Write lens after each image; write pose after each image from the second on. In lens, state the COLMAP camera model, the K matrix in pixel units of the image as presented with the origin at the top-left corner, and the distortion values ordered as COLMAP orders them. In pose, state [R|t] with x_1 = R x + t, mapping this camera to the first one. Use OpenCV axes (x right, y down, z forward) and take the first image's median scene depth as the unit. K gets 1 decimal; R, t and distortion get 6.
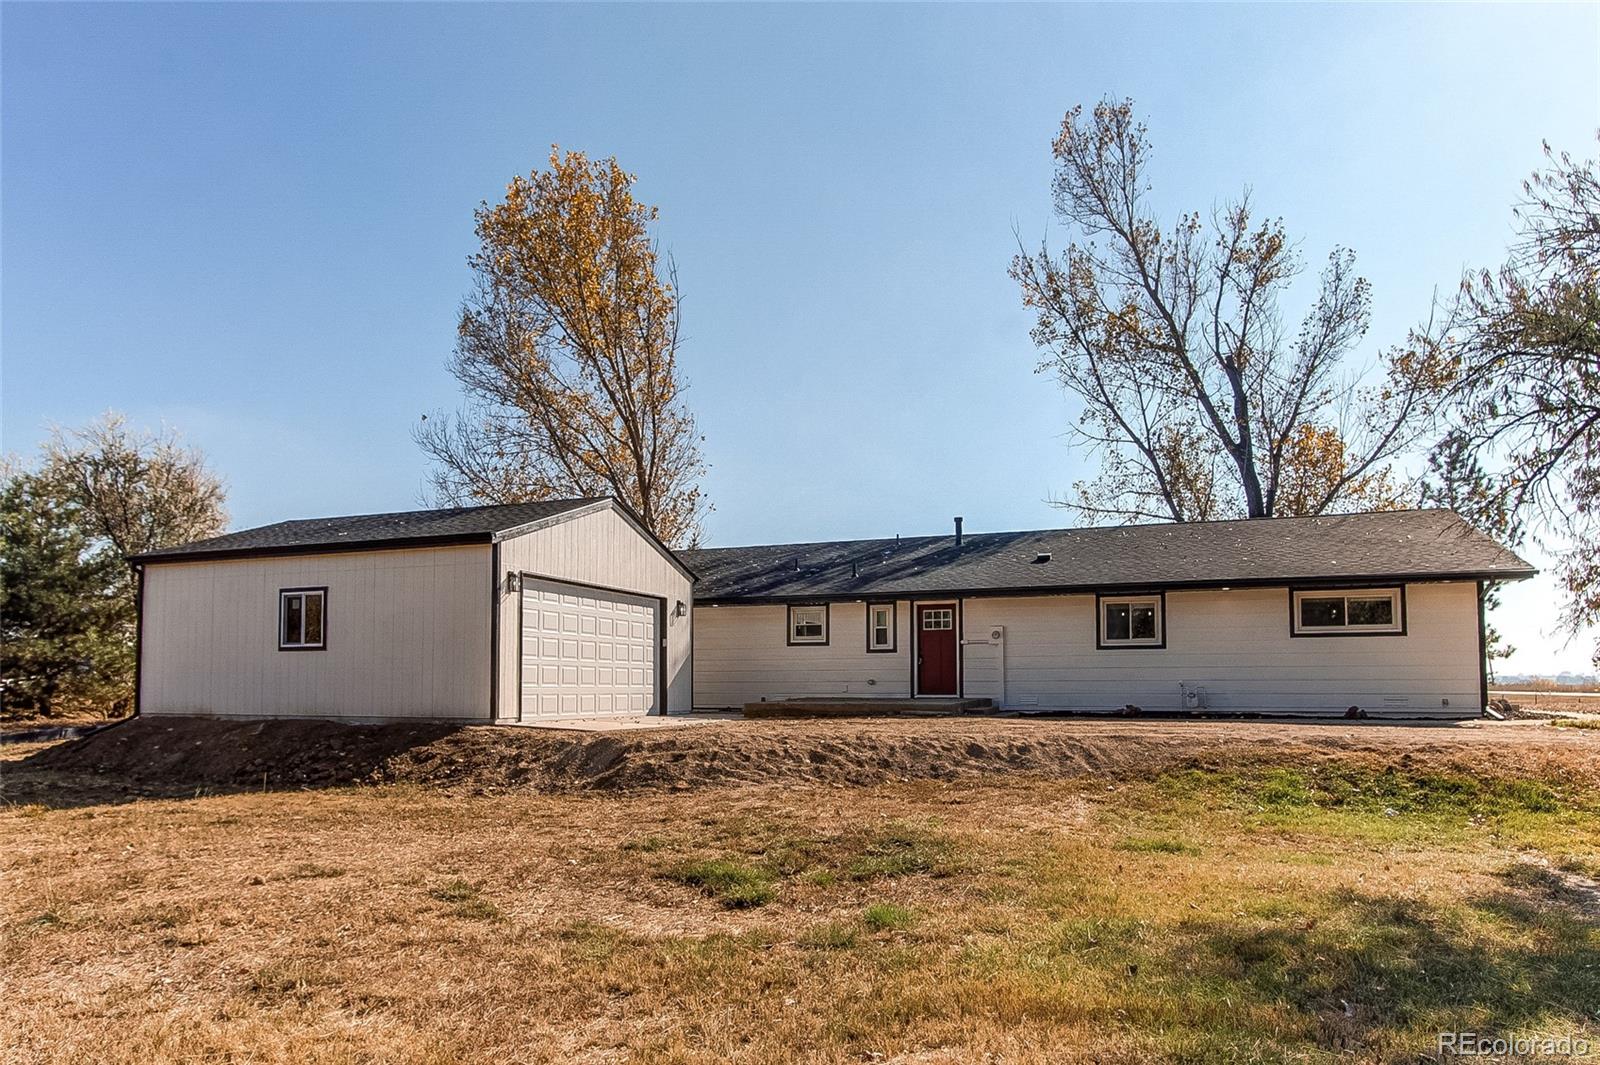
lens RADIAL K [[1047.5, 0, 800.0], [0, 1047.5, 532.5], [0, 0, 1]] dist [-0.001589, -0.000276]
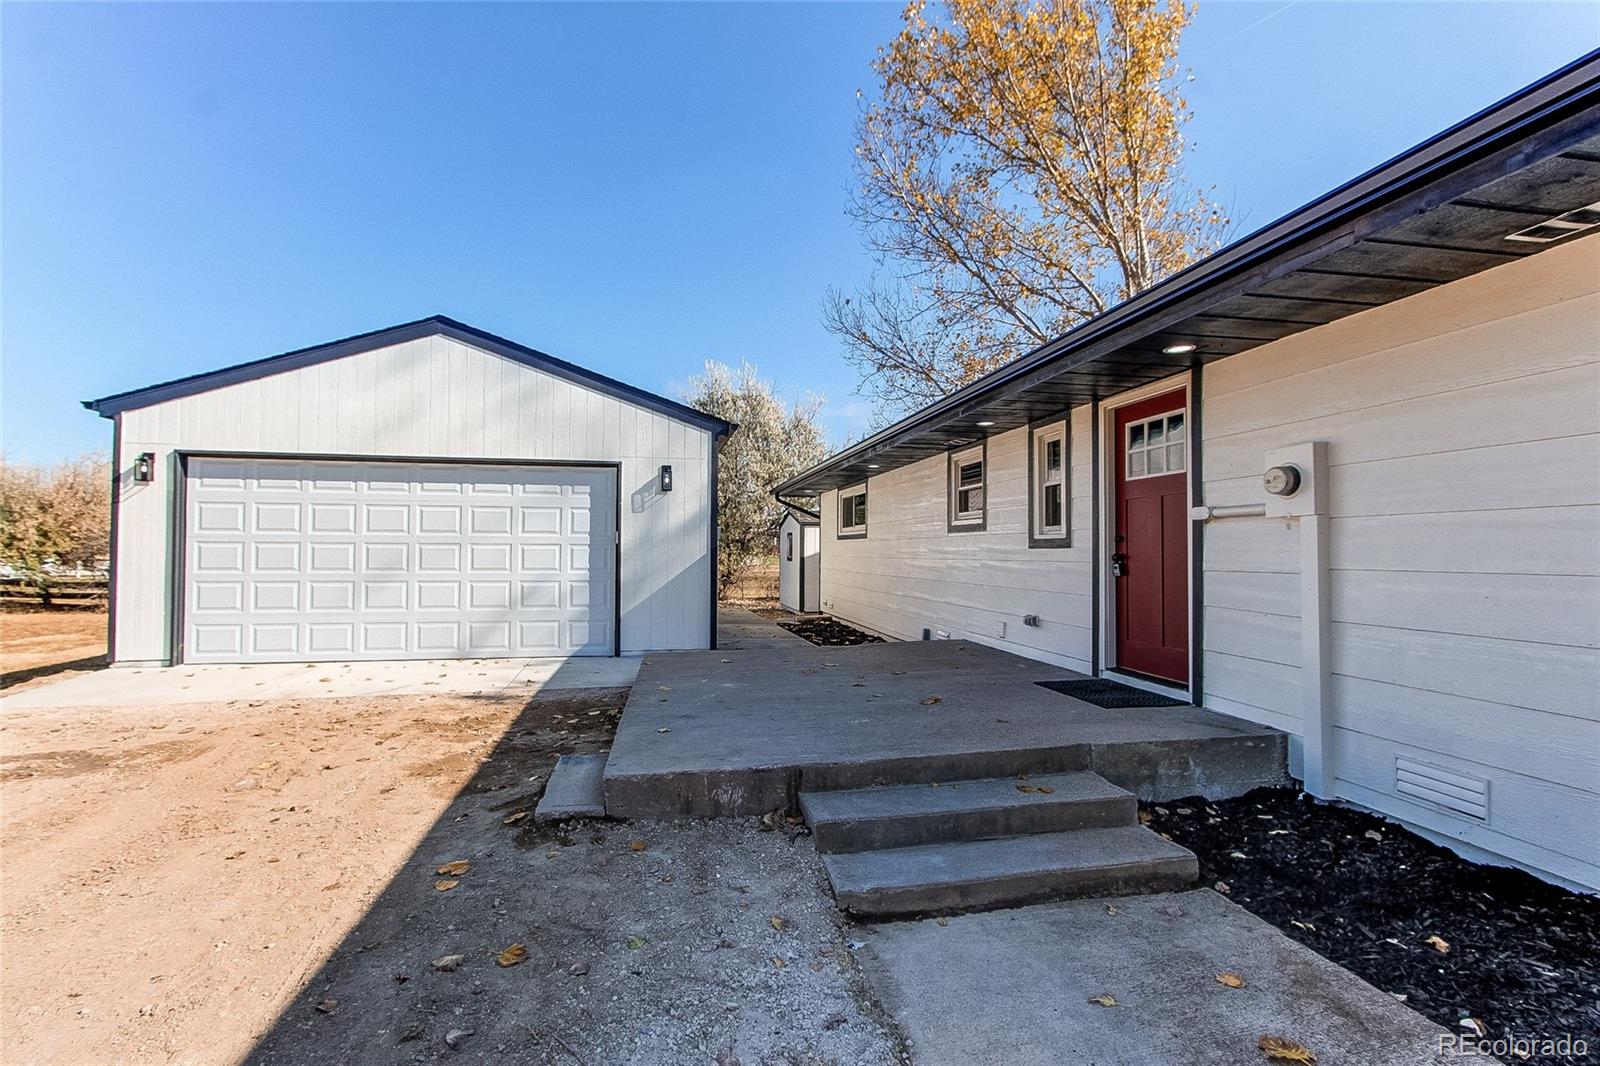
lens RADIAL K [[746.4, 0, 790.2], [0, 746.4, 534.6], [0, 0, 1]] dist [-0.000055, 0.001038]
pose [[0.522484, -0.012146, -0.852563, 0.277556], [0.123917, 0.990364, 0.061832, 0.084172], [0.843597, -0.137953, 0.518954, 0.809979]]
